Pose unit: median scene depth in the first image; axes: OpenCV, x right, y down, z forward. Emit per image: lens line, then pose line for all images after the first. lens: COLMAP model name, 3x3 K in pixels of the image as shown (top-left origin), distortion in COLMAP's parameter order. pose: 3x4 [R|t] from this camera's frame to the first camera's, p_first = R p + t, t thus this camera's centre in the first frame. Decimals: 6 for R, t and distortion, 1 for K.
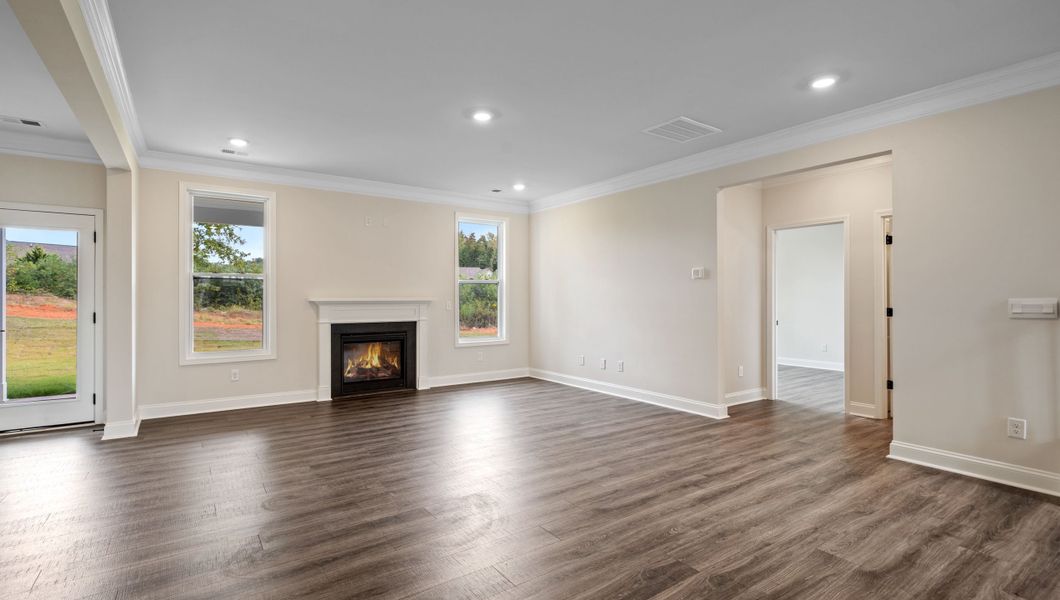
lens RADIAL K [[483.1, 0, 520.1], [0, 483.1, 298.3], [0, 0, 1]] dist [-0.002808, -0.000232]
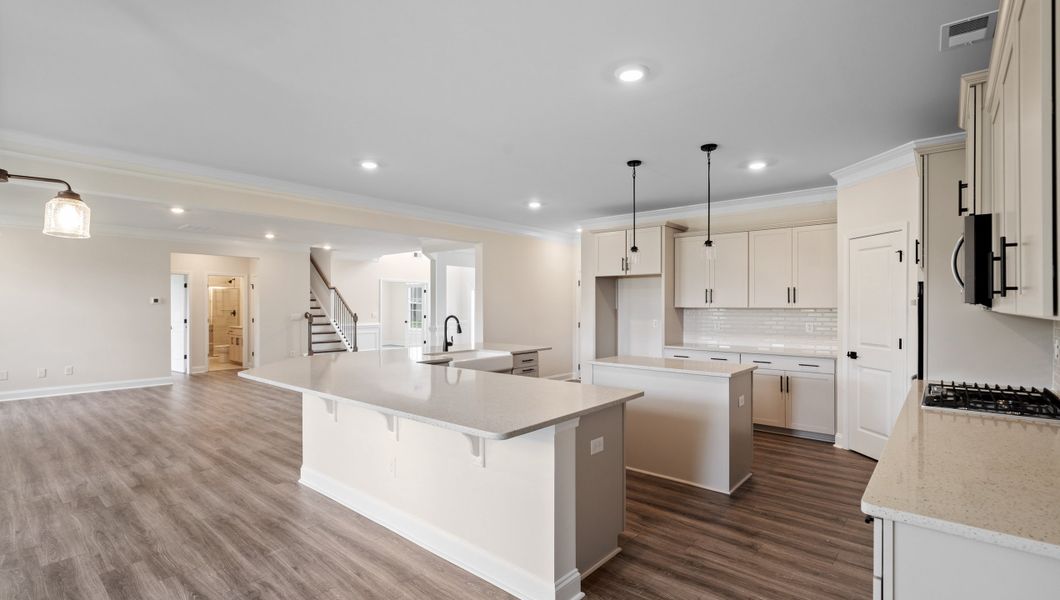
lens RADIAL K [[483.1, 0, 520.1], [0, 483.1, 298.3], [0, 0, 1]] dist [-0.002808, -0.000232]
pose [[-0.248056, 0.016465, 0.968606, -1.027044], [-0.000906, 0.999851, -0.017228, -0.021505], [-0.968745, -0.005151, -0.248004, 0.134524]]
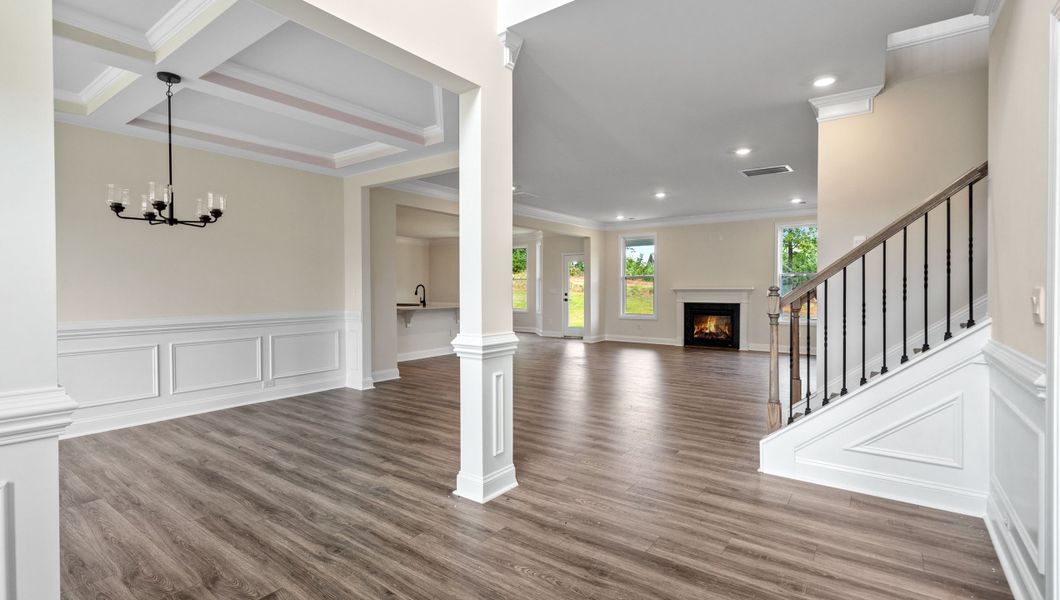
lens RADIAL K [[497.2, 0, 526.7], [0, 497.2, 304.1], [0, 0, 1]] dist [0.004350, 0.000988]
pose [[0.331974, 0.029048, -0.942841, 0.850166], [0.001390, 0.999510, 0.031284, 0.000881], [0.943288, -0.011695, 0.331771, -0.094937]]
